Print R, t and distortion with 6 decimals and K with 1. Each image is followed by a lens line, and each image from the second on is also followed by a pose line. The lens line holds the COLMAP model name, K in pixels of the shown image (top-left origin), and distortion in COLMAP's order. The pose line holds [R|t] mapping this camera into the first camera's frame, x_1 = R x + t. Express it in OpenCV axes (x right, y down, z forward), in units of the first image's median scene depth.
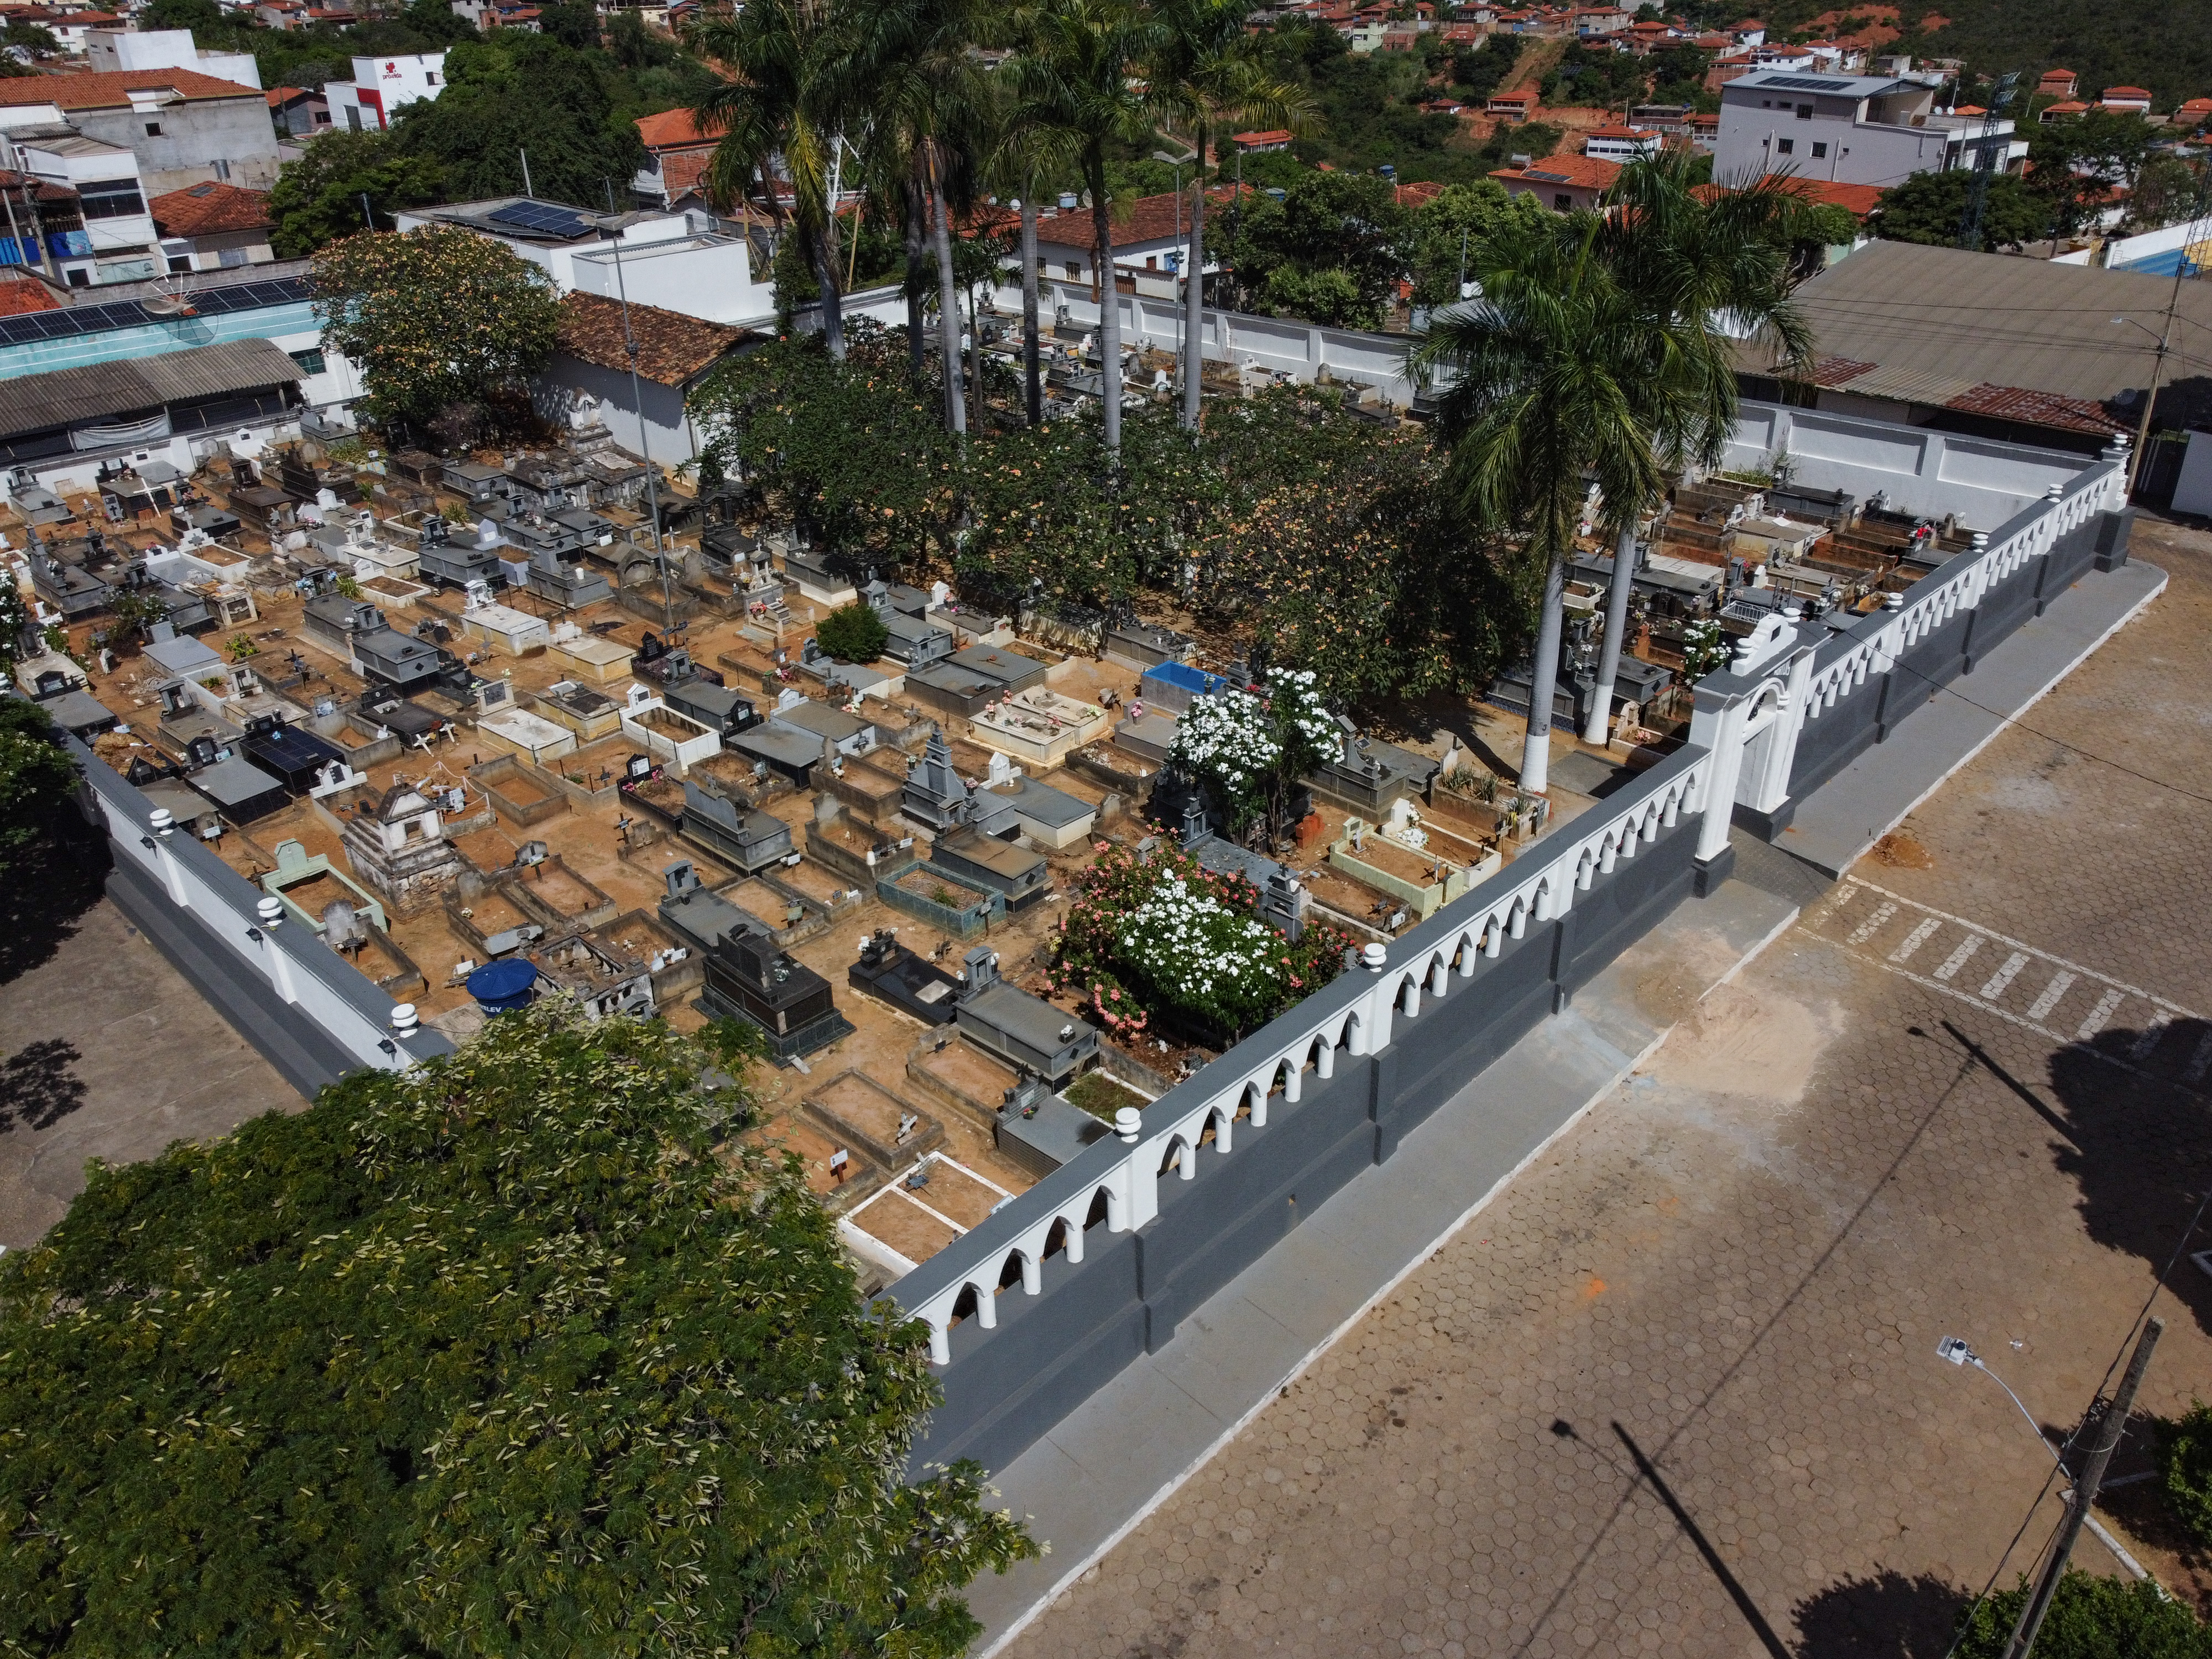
lens RADIAL K [[1677.8, 0, 1103.3], [0, 1677.8, 833.0], [0, 0, 1]] dist [0.001286, -0.003276]
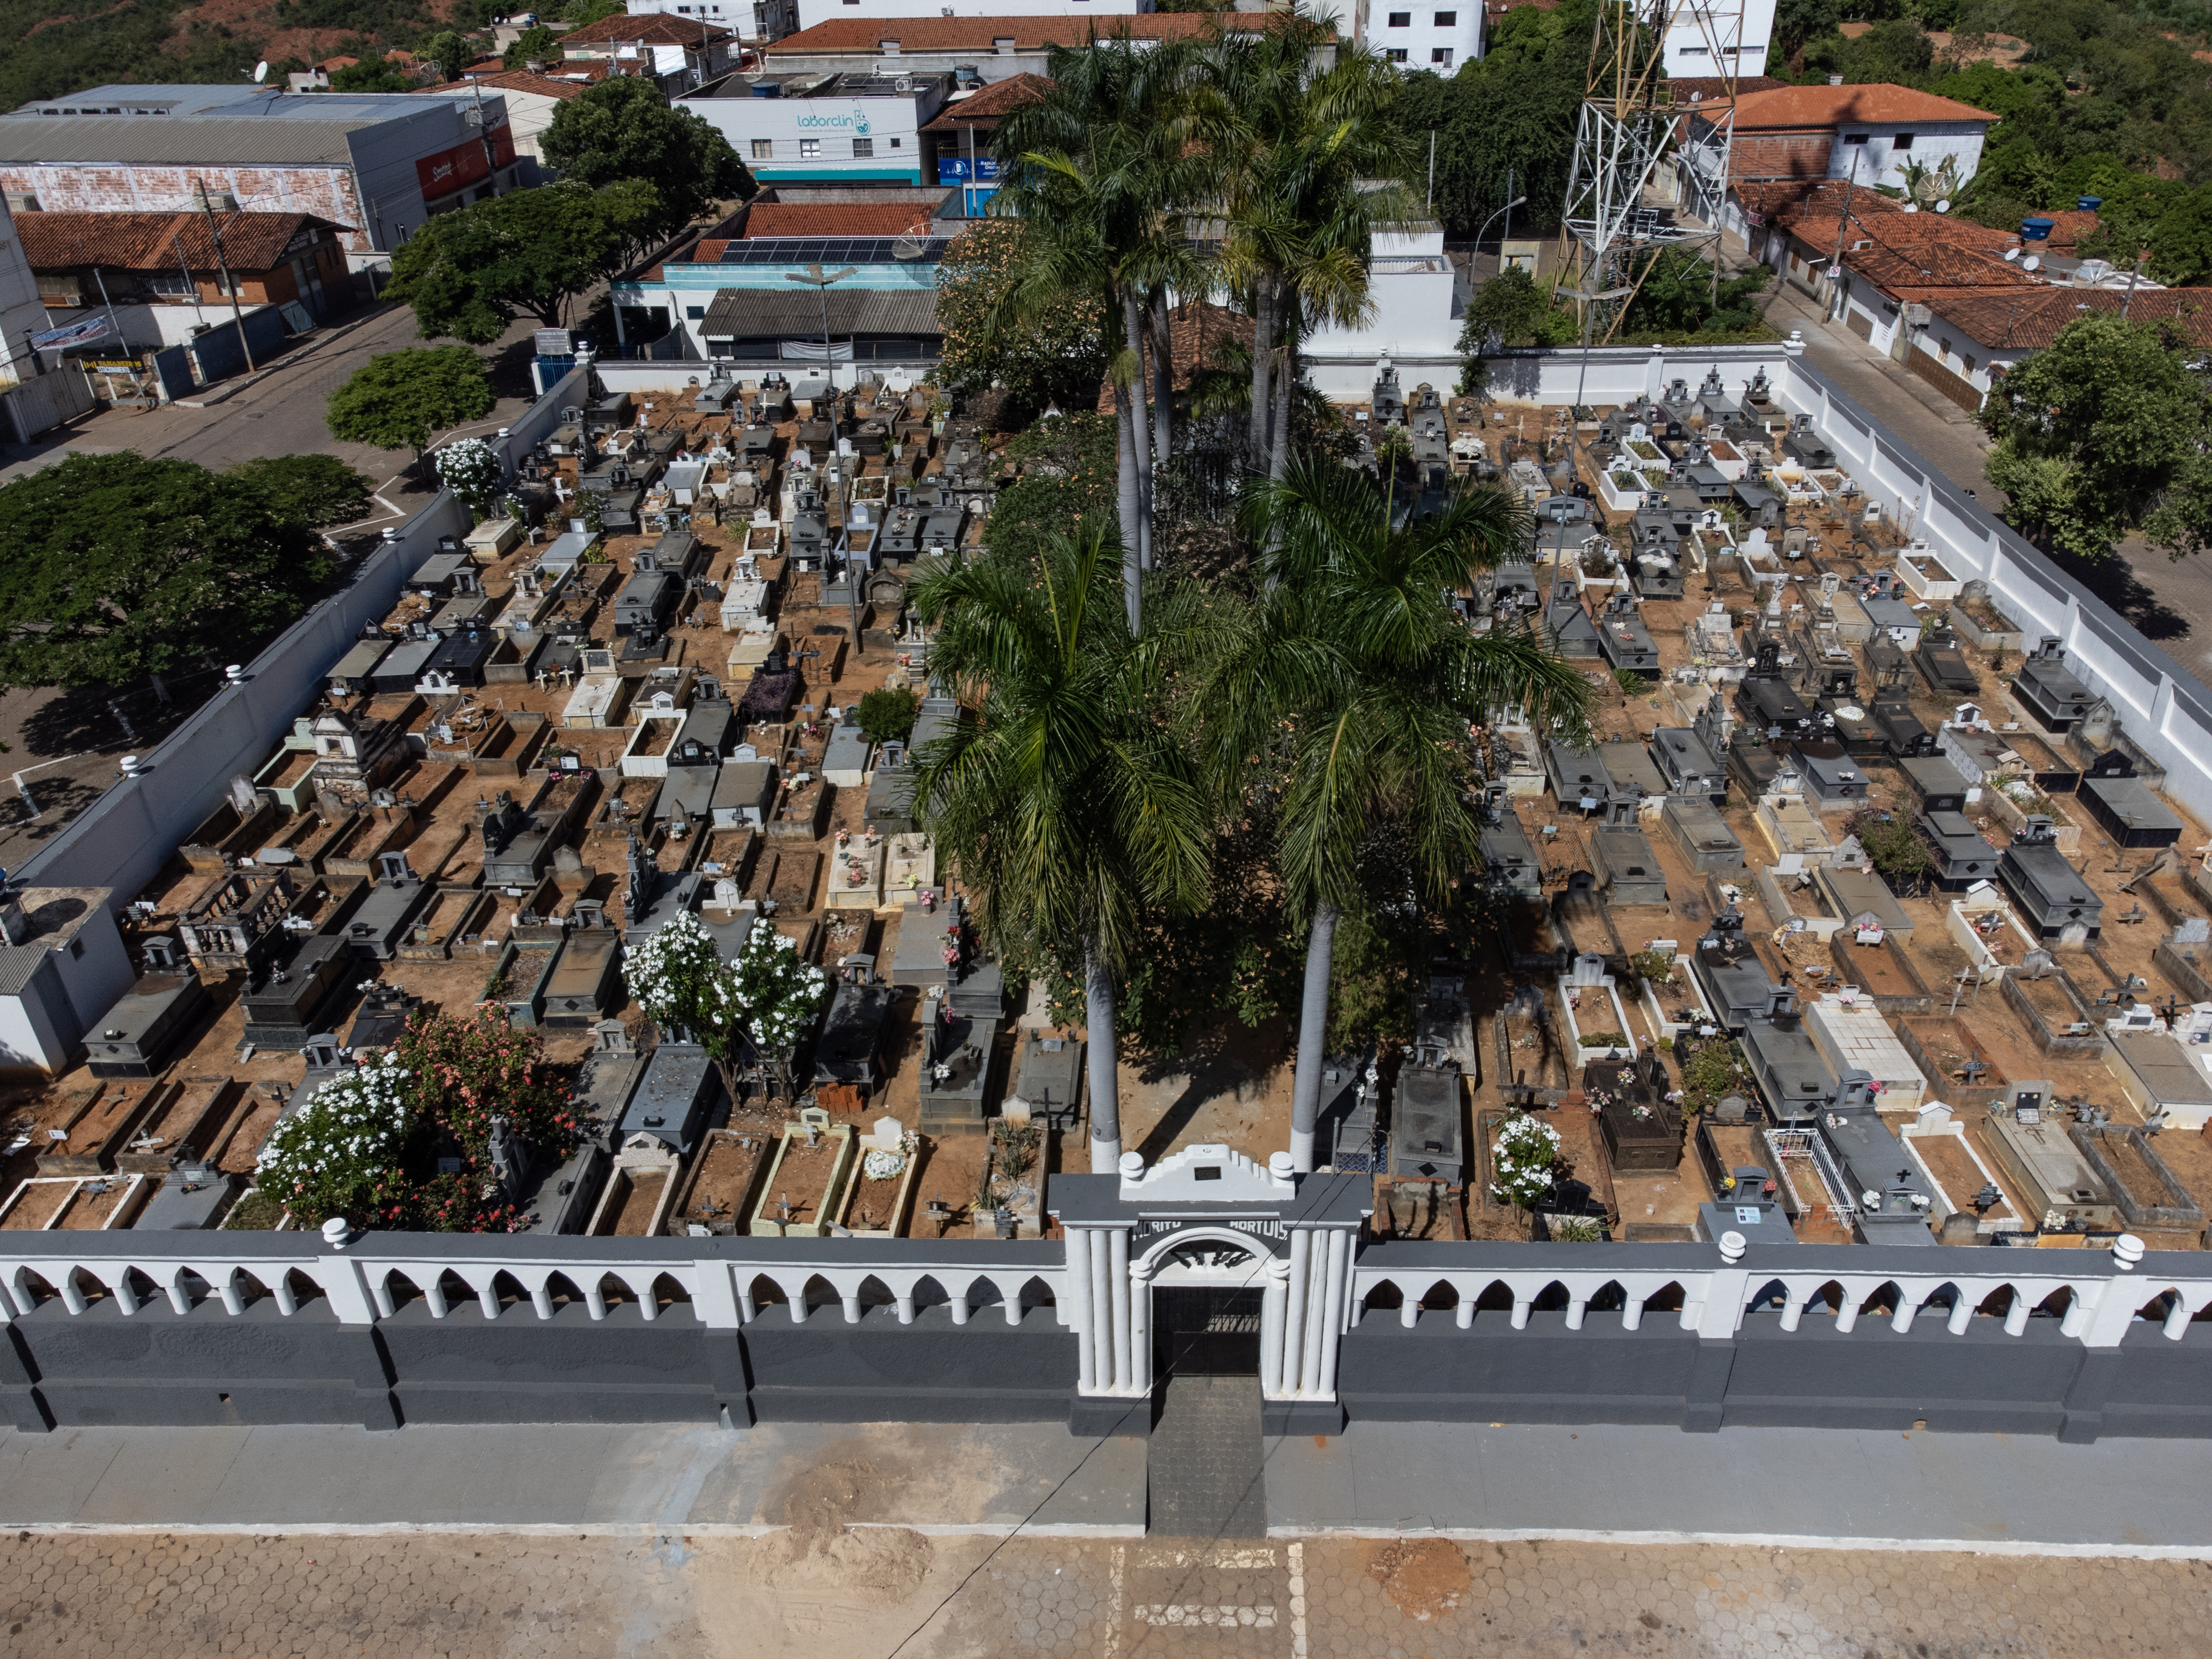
lens RADIAL K [[1652.8, 0, 1106.0], [0, 1652.8, 829.5], [0, 0, 1]] dist [0.014381, 0.009780]
pose [[0.668764, 0.388526, -0.633879, 0.688636], [-0.350541, 0.916652, 0.192015, -0.337128], [0.655649, 0.093788, 0.749218, 0.397507]]
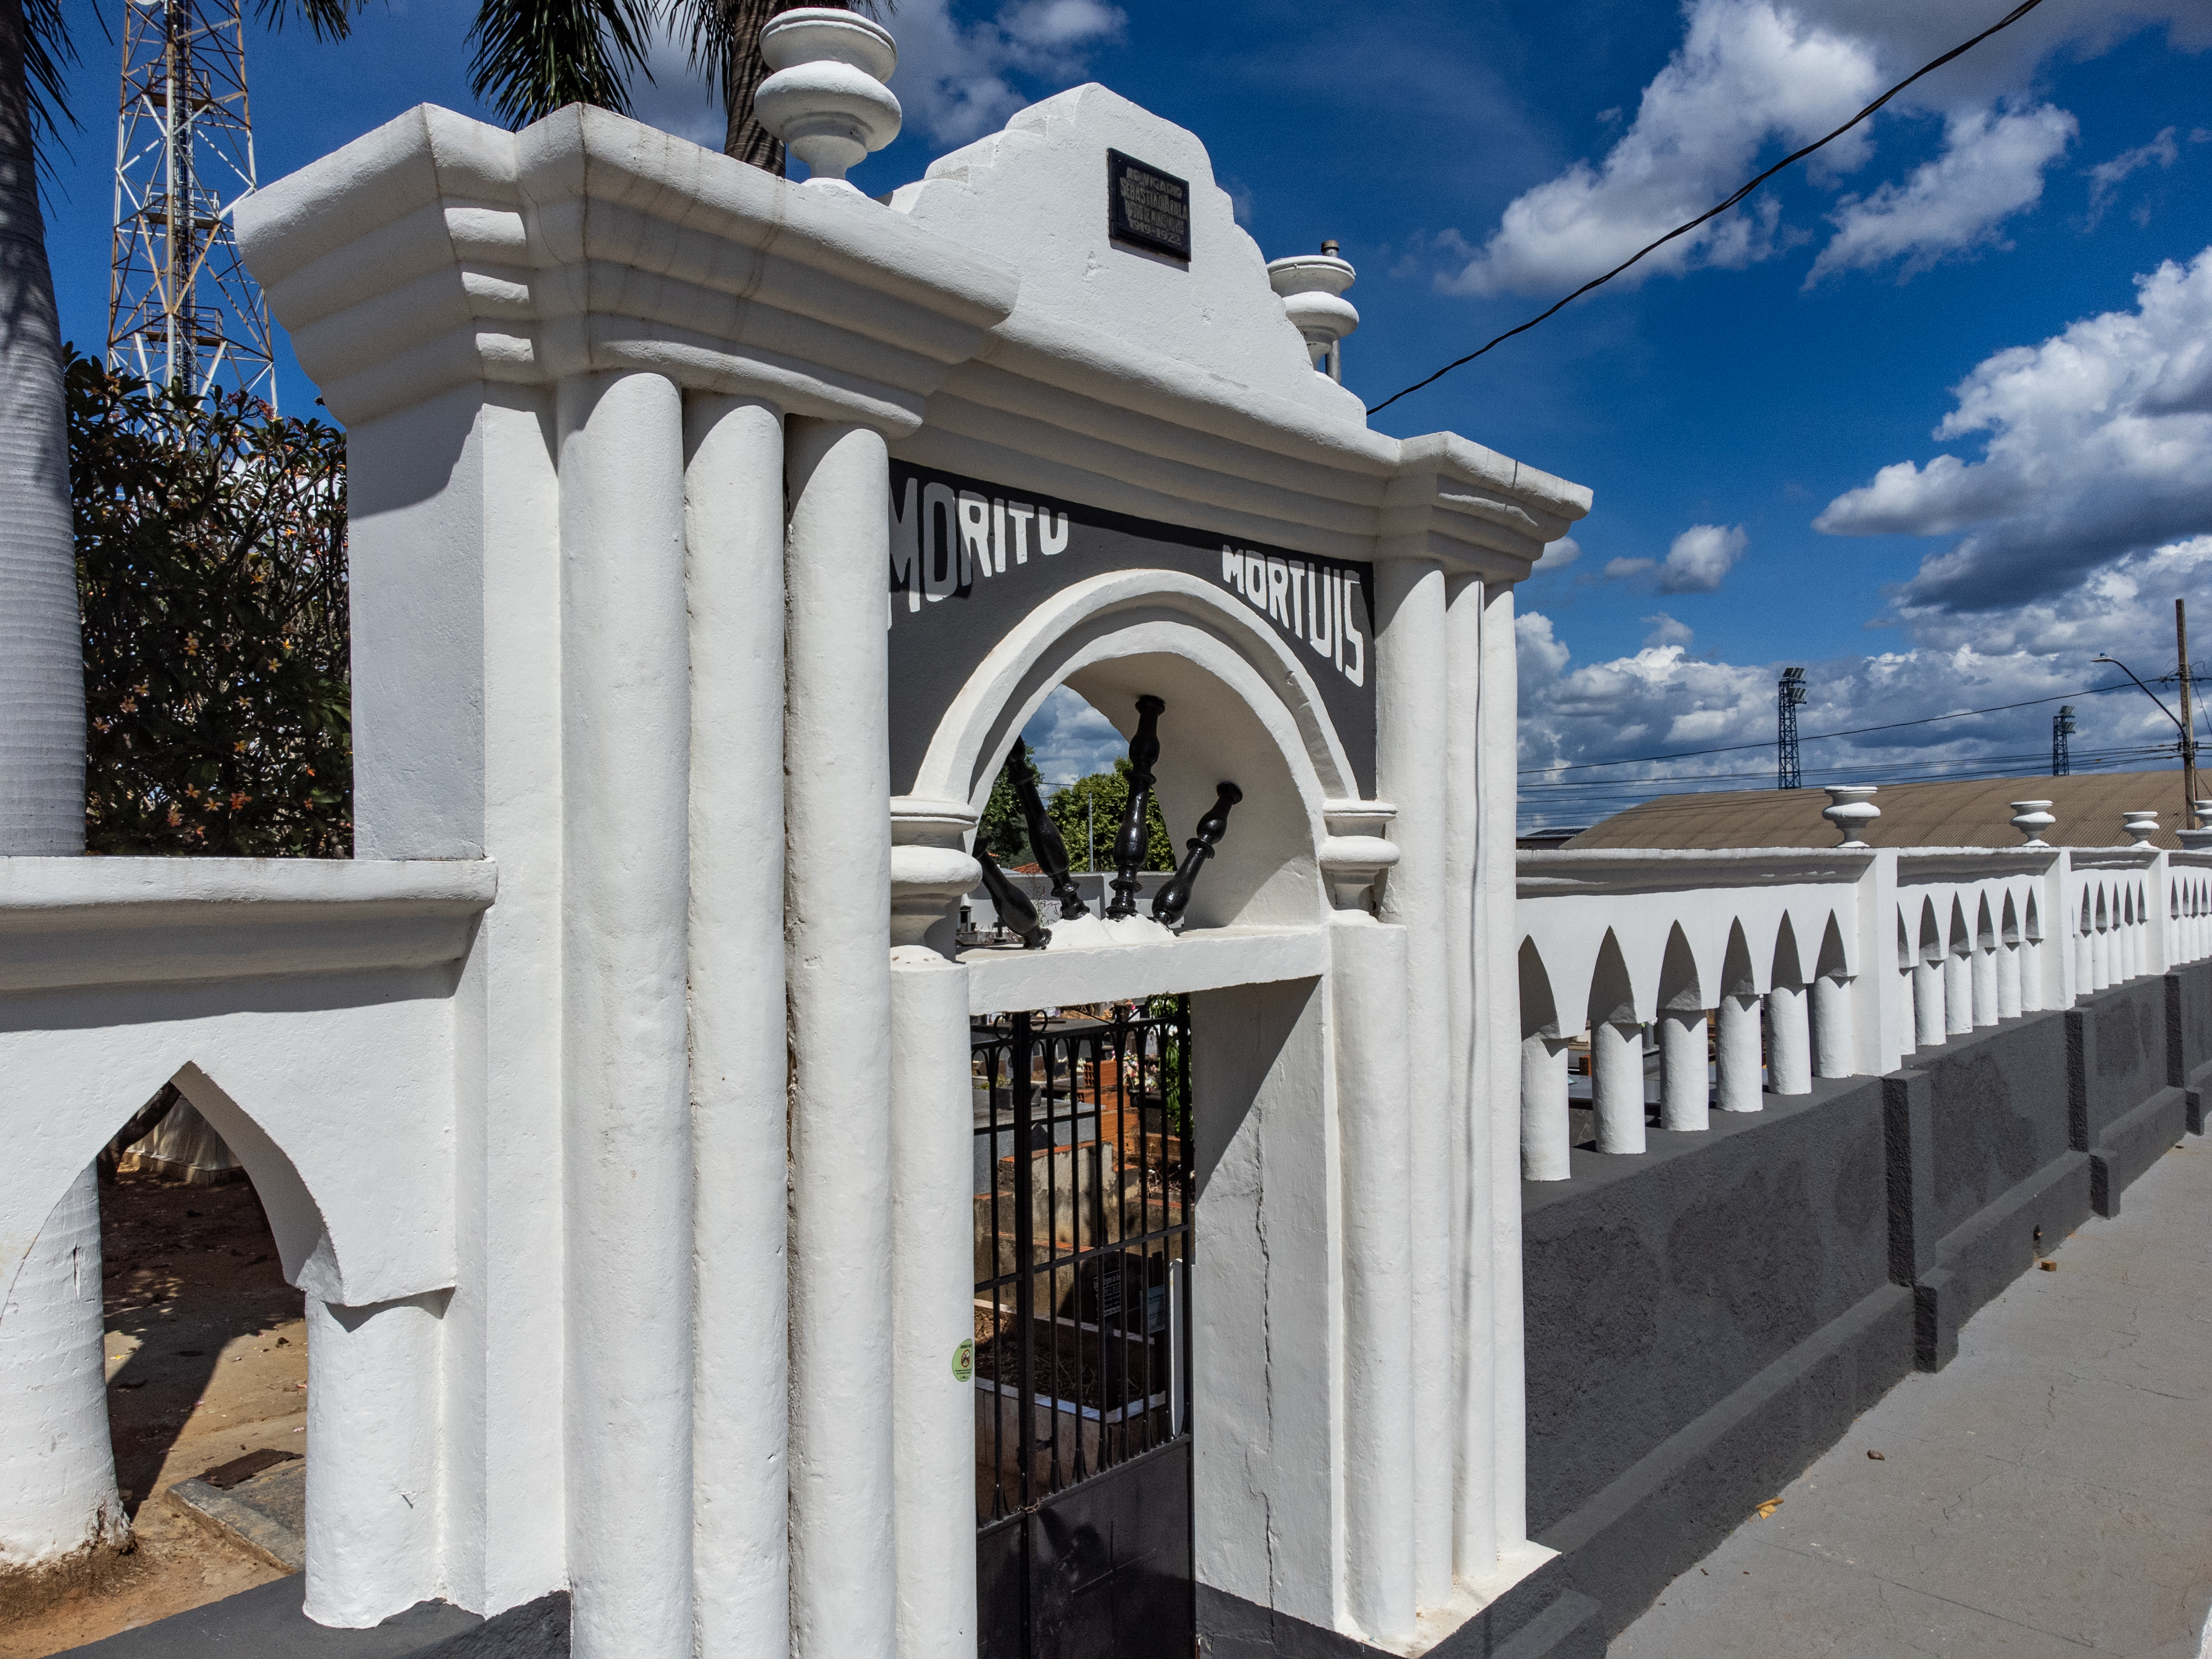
lens RADIAL K [[1652.8, 0, 1106.0], [0, 1652.8, 829.5], [0, 0, 1]] dist [0.014381, 0.009780]
pose [[0.997721, 0.002368, 0.067430, 0.352623], [0.031762, 0.865248, -0.500336, -0.002465], [-0.059528, 0.501338, 0.863201, 0.823042]]
